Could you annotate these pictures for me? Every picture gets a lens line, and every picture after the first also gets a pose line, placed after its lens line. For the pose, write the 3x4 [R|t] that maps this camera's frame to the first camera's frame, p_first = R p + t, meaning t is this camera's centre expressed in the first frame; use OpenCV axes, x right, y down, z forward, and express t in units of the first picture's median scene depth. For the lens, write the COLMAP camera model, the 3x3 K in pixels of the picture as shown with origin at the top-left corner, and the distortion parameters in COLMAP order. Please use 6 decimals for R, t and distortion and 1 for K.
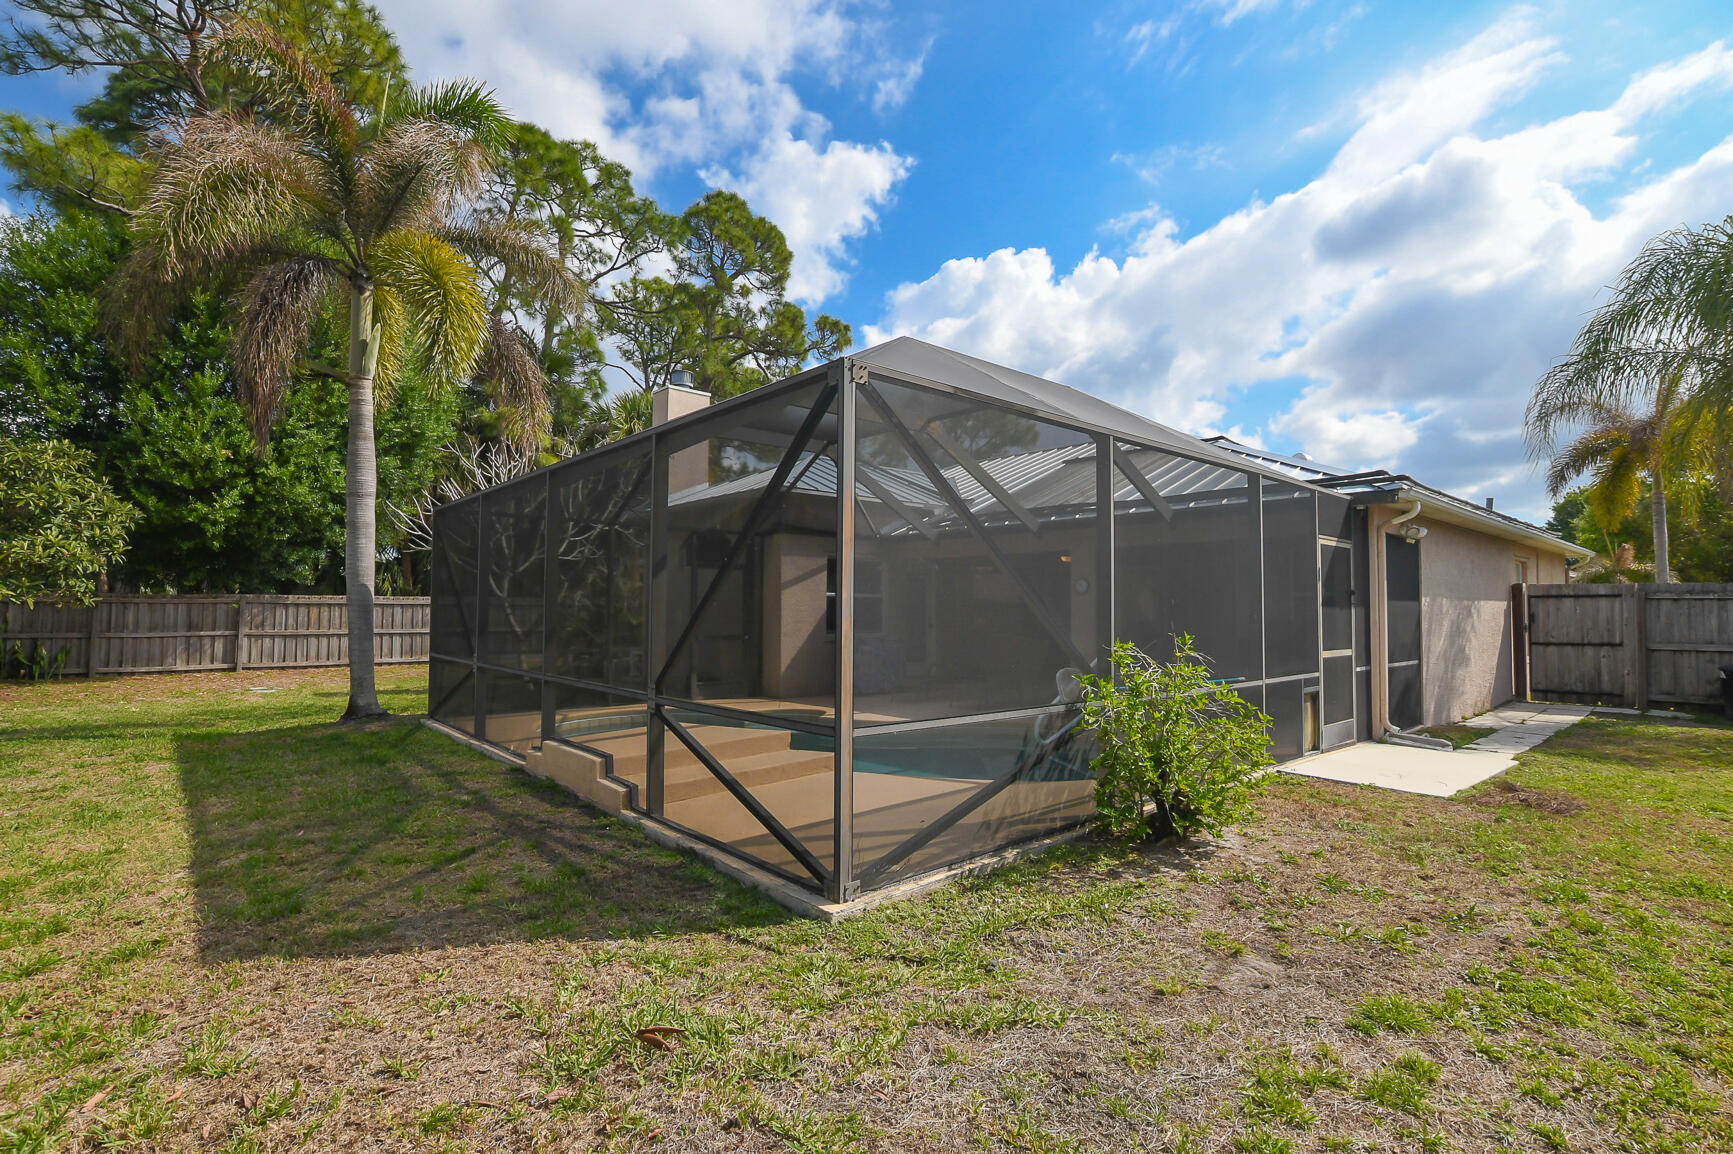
lens RADIAL K [[775.0, 0, 866.5], [0, 775.0, 577.0], [0, 0, 1]] dist [-0.000794, -0.000010]
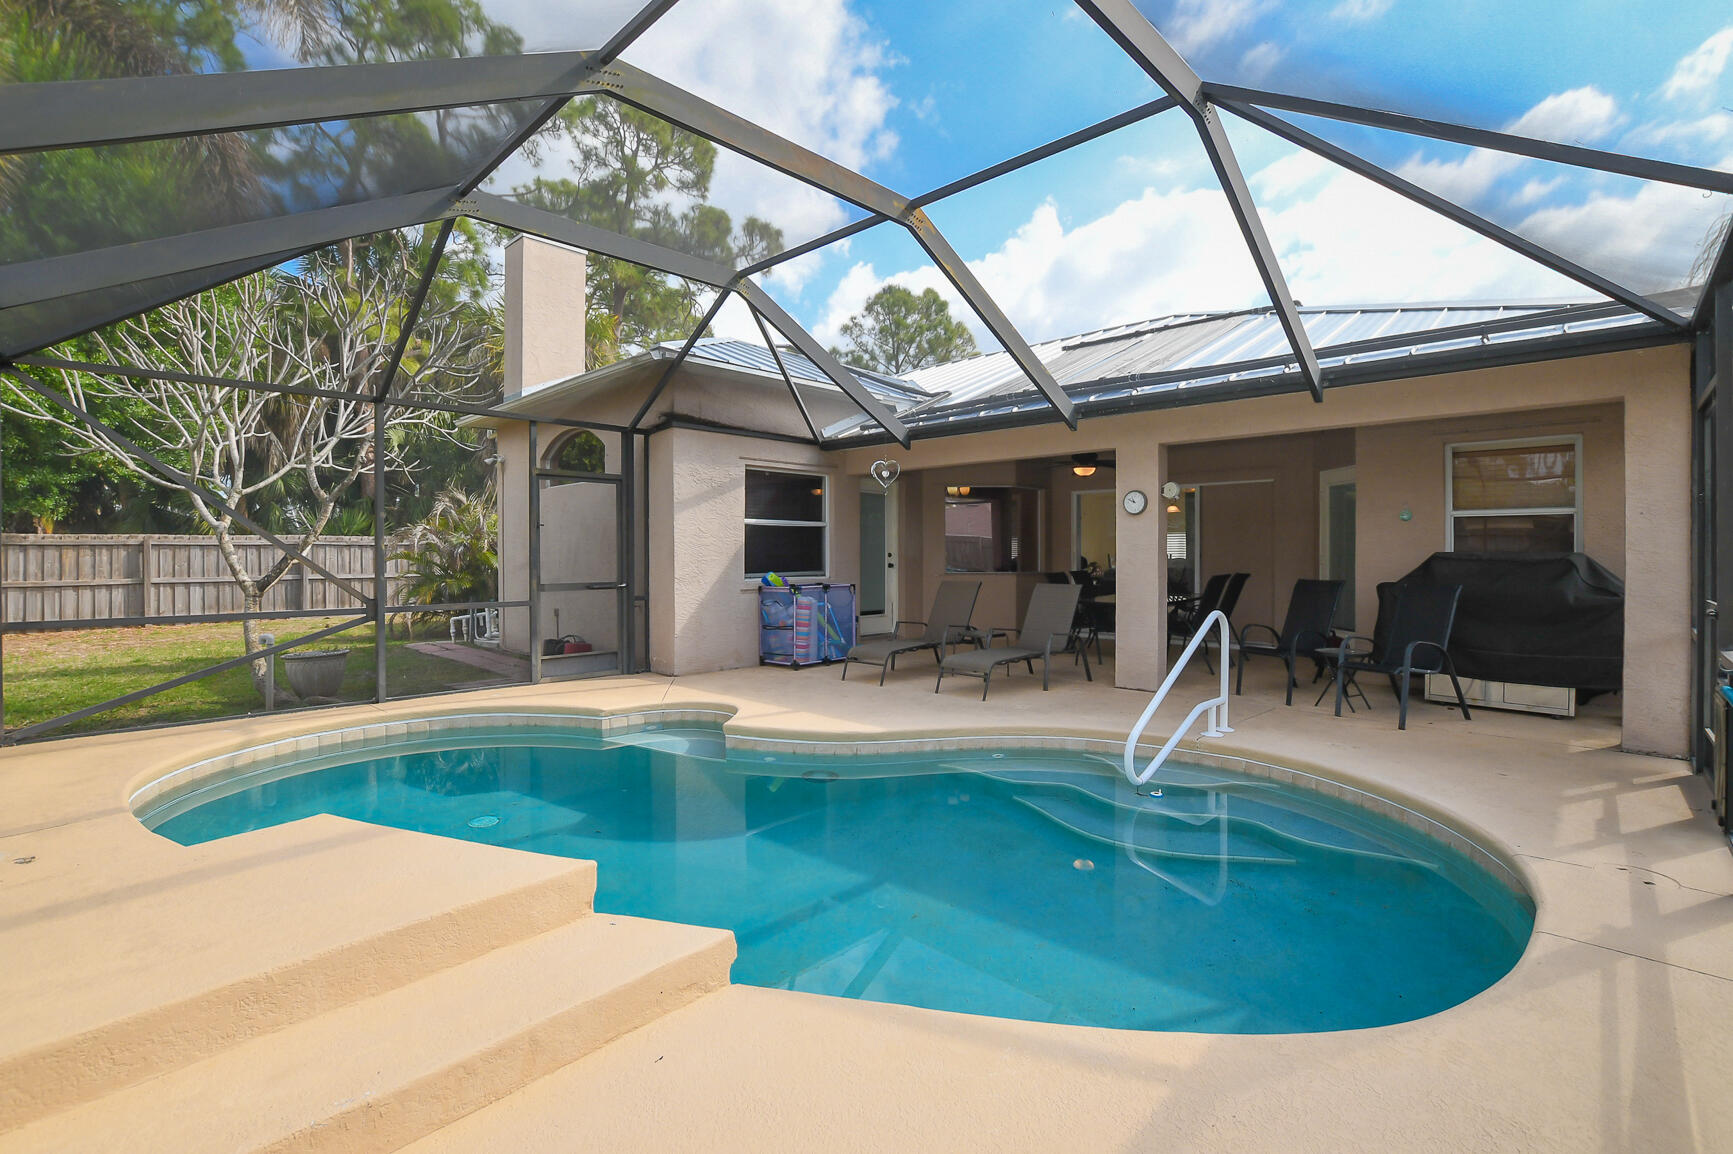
lens RADIAL K [[769.9, 0, 877.7], [0, 769.9, 572.6], [0, 0, 1]] dist [-0.034463, 0.008154]
pose [[0.995294, -0.010503, 0.096335, -0.002031], [0.003667, 0.997479, 0.070866, 0.012521], [-0.096837, -0.070179, 0.992823, 0.195425]]
